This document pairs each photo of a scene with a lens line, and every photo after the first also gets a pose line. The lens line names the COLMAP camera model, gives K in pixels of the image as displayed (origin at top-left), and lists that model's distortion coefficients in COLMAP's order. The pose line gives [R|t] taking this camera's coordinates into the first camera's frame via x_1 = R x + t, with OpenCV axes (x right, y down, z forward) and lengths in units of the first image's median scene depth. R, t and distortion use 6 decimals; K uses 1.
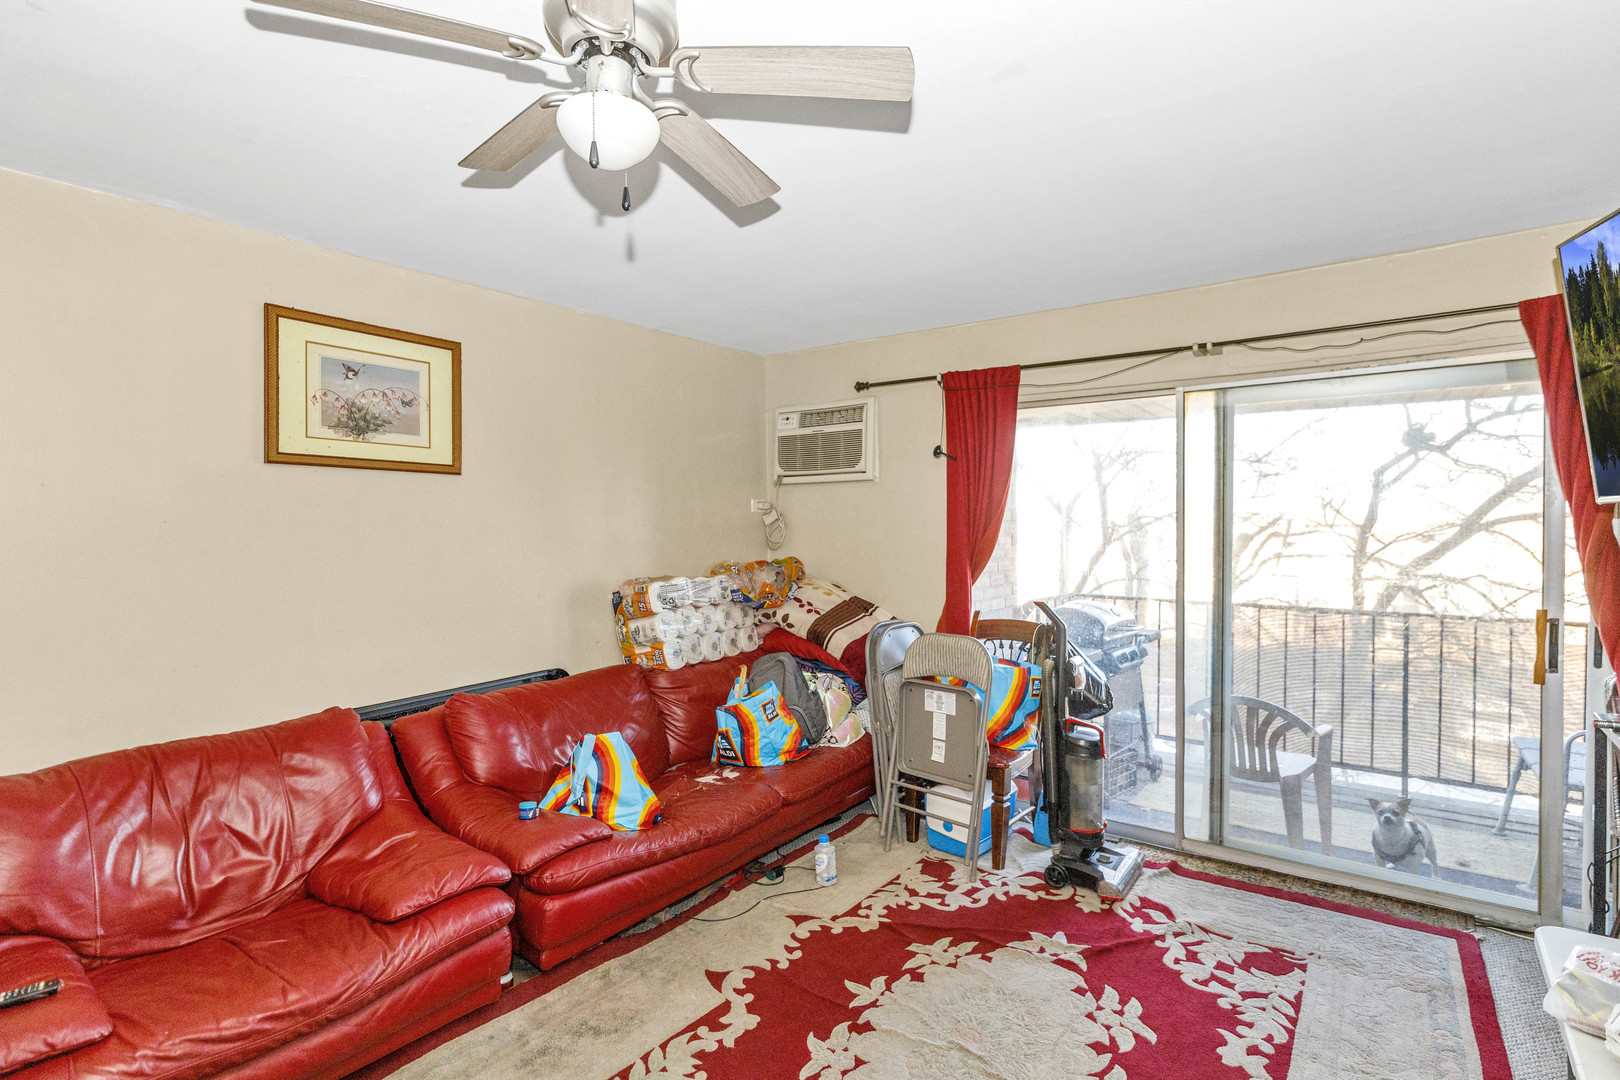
lens RADIAL K [[785.8, 0, 821.2], [0, 785.8, 540.1], [0, 0, 1]] dist [0.000535, 0.000809]
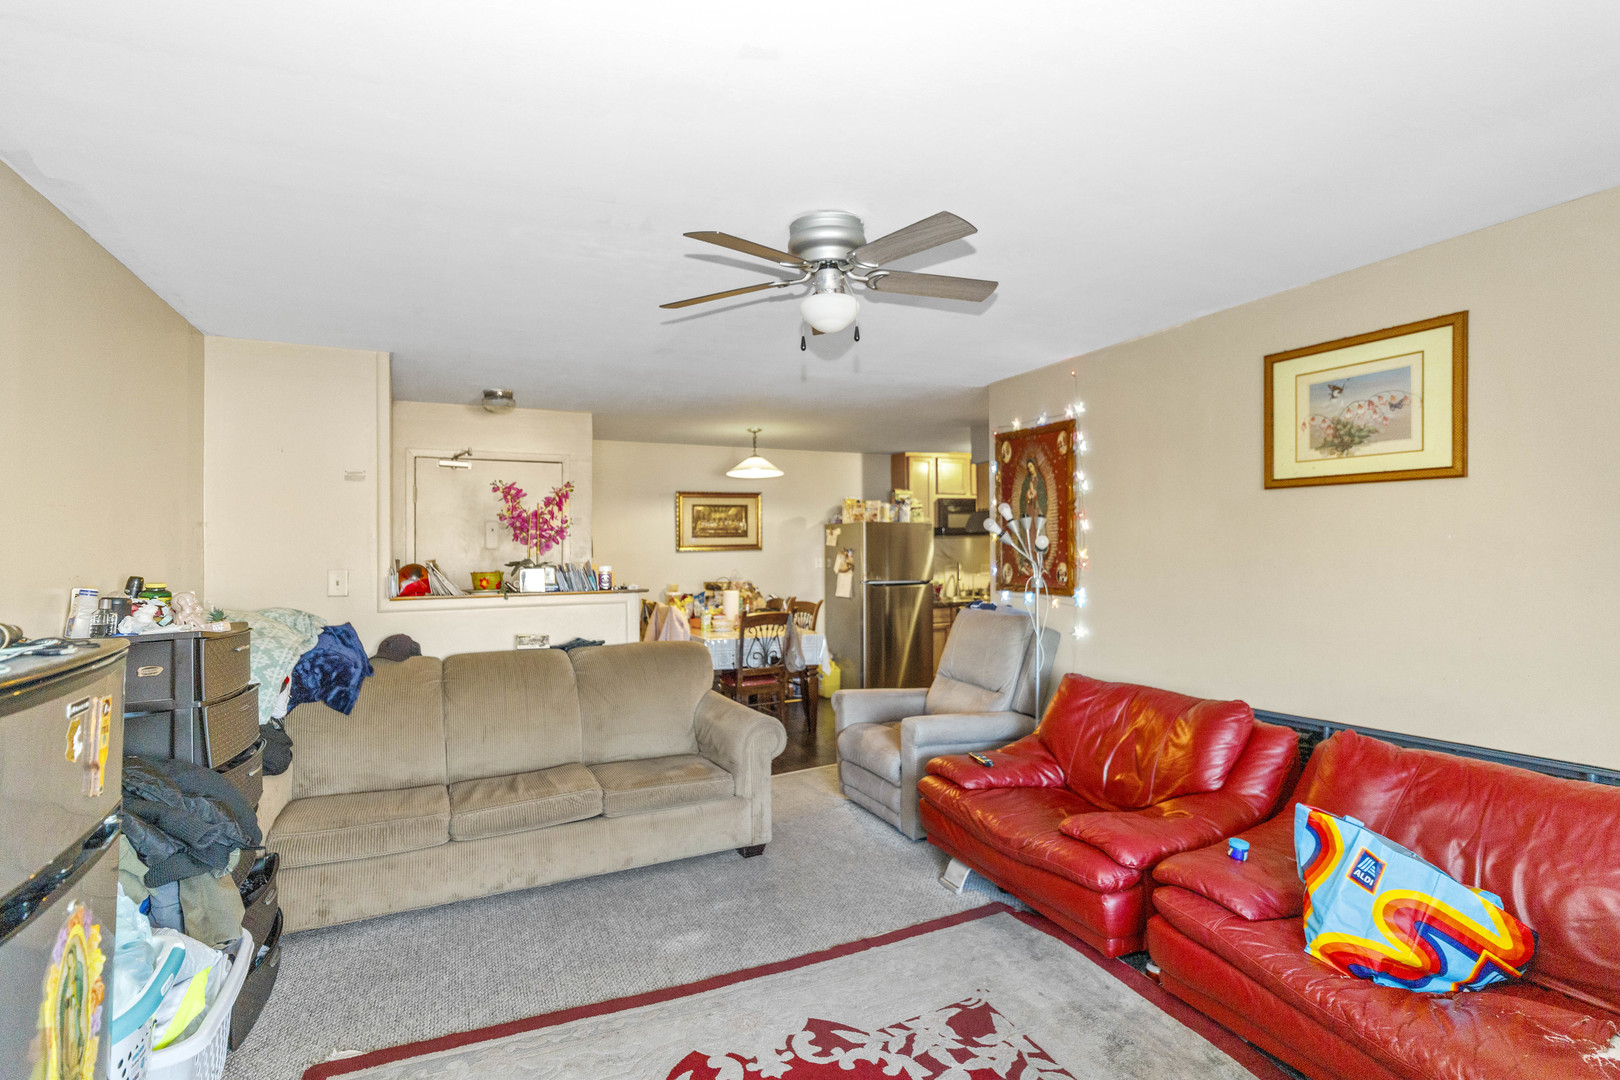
lens RADIAL K [[785.8, 0, 815.1], [0, 785.8, 533.7], [0, 0, 1]] dist [0.000535, 0.000809]
pose [[-0.487652, -0.001988, -0.873036, 0.585089], [-0.003292, 0.999994, -0.000438, -0.024835], [0.873032, 0.002660, -0.487656, 0.862884]]
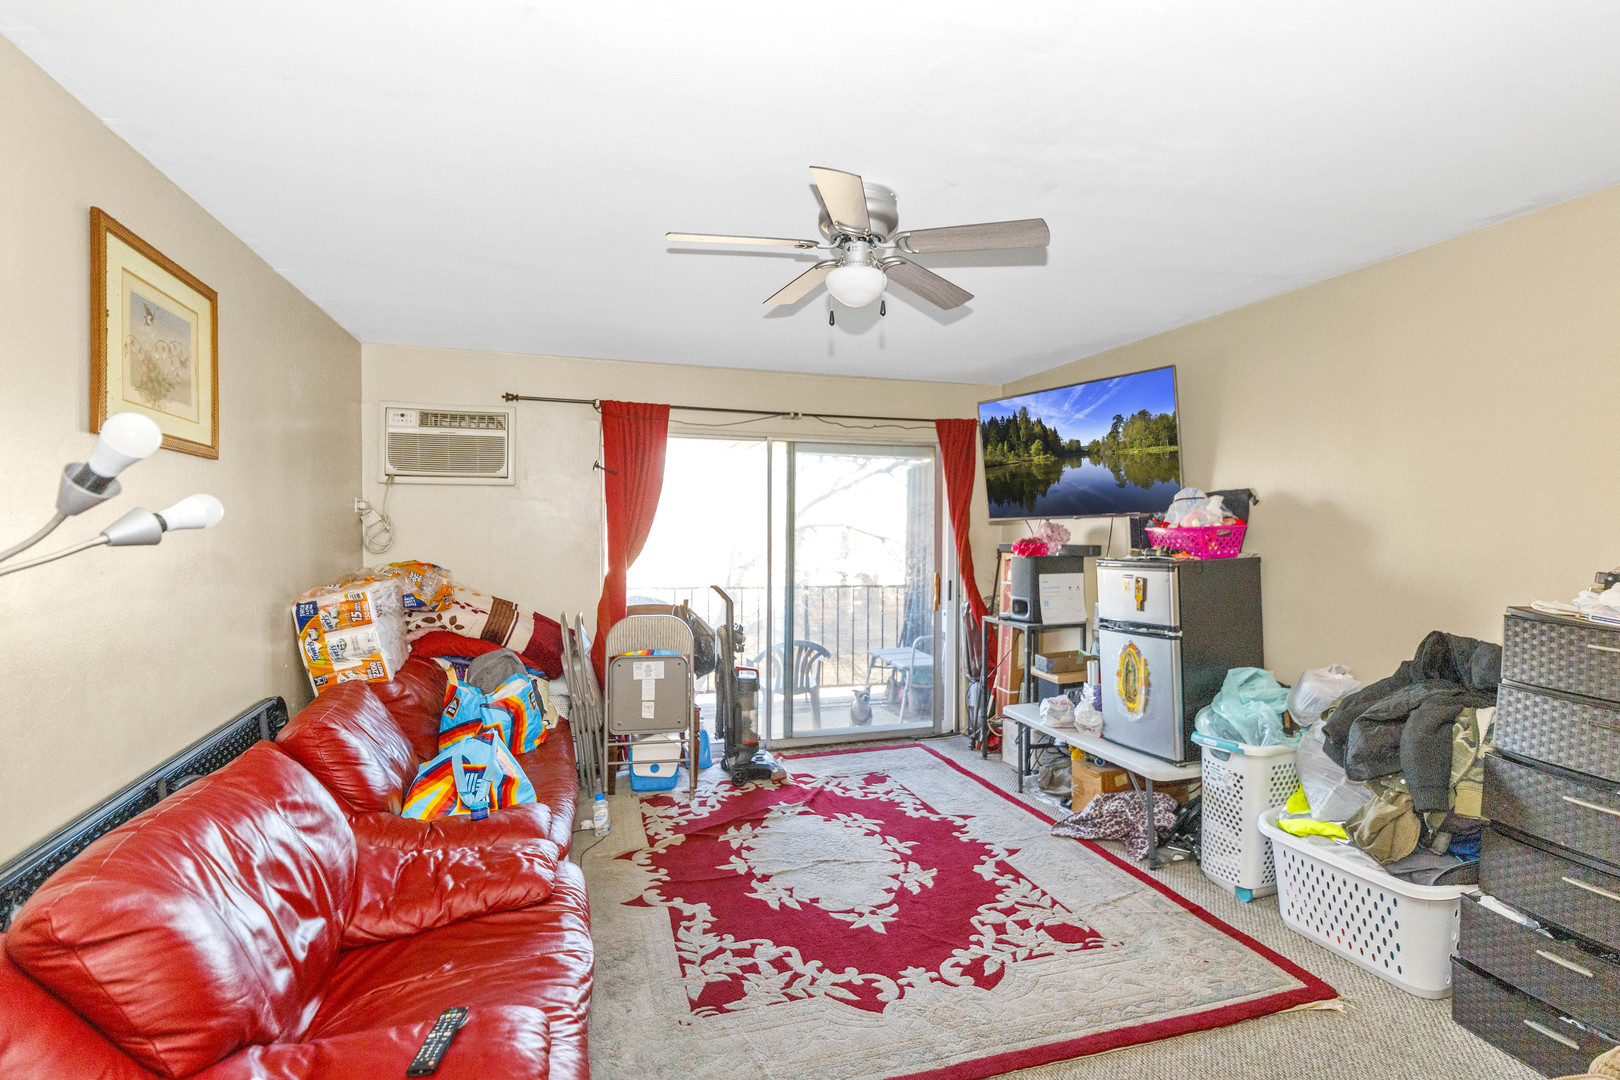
lens RADIAL K [[785.8, 0, 814.2], [0, 785.8, 542.4], [0, 0, 1]] dist [0.000535, 0.000809]
pose [[0.596698, -0.006207, 0.802442, -0.780265], [0.008808, 0.999961, 0.001185, 0.004623], [-0.802417, 0.006361, 0.596730, 0.050563]]
